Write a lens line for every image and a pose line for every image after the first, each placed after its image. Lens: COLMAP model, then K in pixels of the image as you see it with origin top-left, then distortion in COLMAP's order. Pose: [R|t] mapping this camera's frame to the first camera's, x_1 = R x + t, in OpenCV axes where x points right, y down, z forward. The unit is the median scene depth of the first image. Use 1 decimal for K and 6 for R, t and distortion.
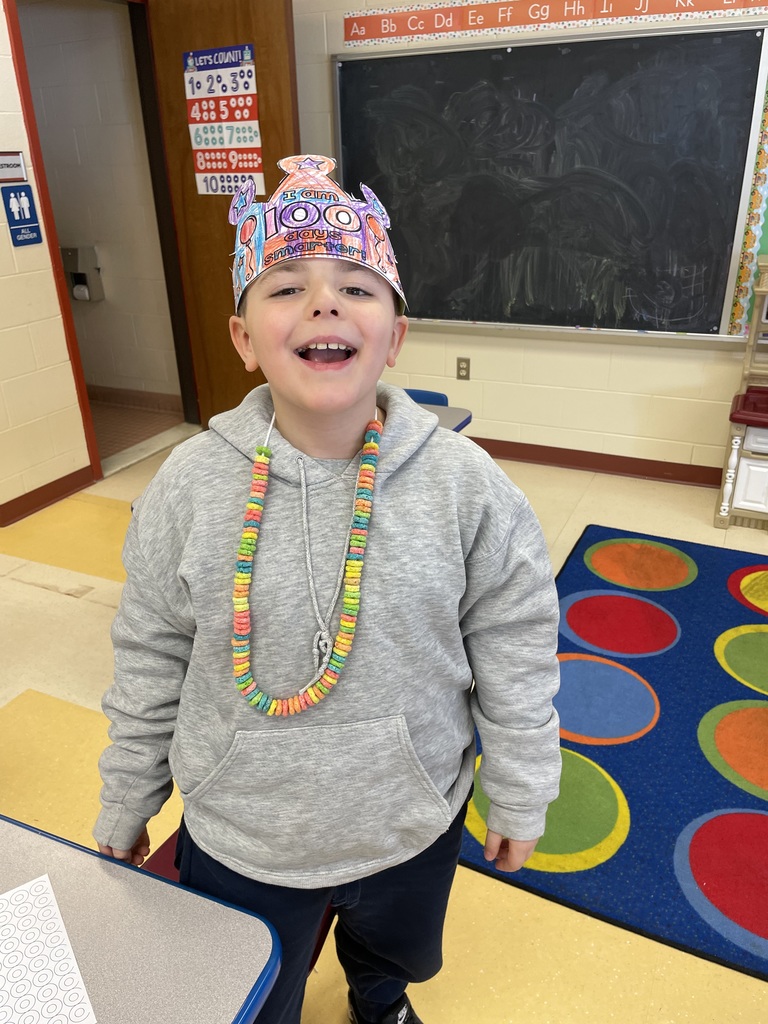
lens RADIAL K [[777.2, 0, 381.3], [0, 777.2, 517.6], [0, 0, 1]] dist [0.057779, -0.078844]
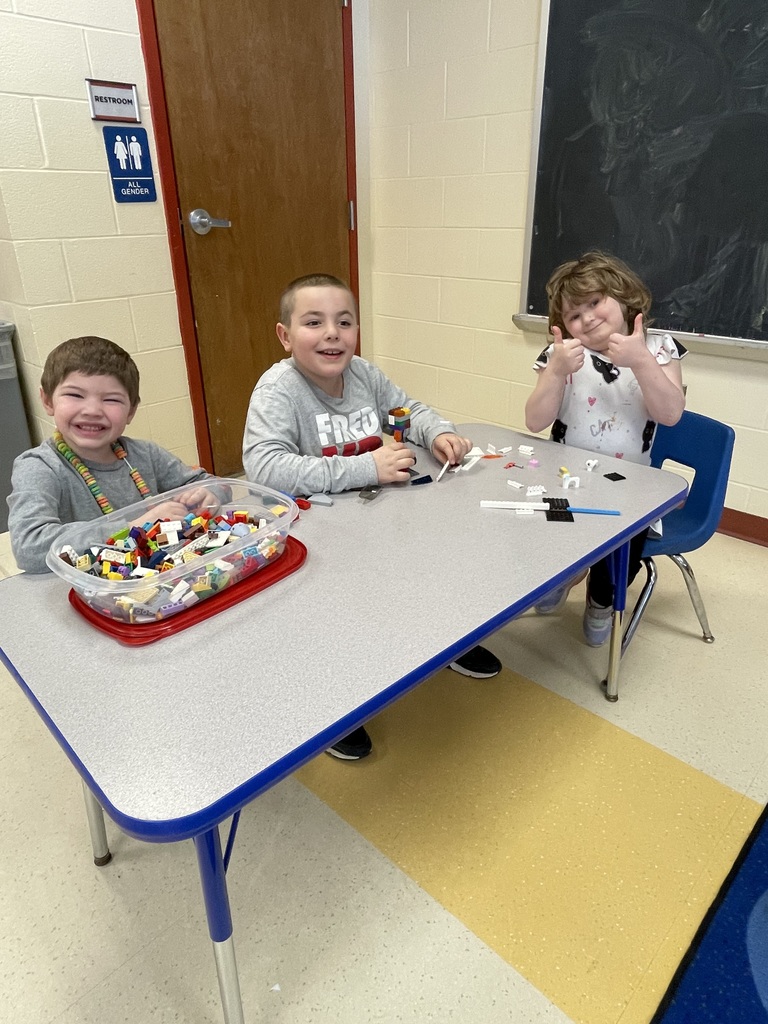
lens RADIAL K [[657.7, 0, 382.1], [0, 657.7, 505.4], [0, 0, 1]] dist [-0.004630, 0.002003]
pose [[0.946552, 0.146805, -0.287205, 0.044215], [-0.146566, 0.988946, 0.022456, -0.078821], [0.287327, 0.020838, 0.957606, 0.396859]]
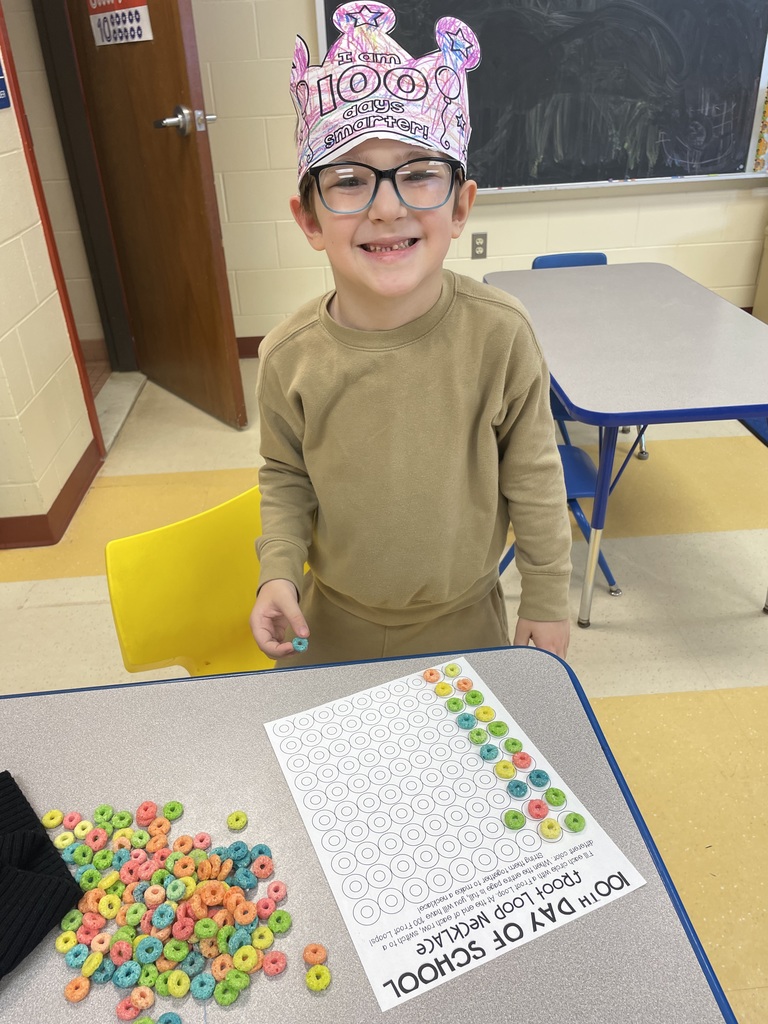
lens RADIAL K [[777.2, 0, 379.6], [0, 777.2, 513.9], [0, 0, 1]] dist [0.057779, -0.078844]
pose [[0.873299, -0.252905, 0.416400, -0.510412], [0.221224, 0.967362, 0.123573, -0.033590], [-0.434061, -0.015798, 0.900745, 0.268770]]
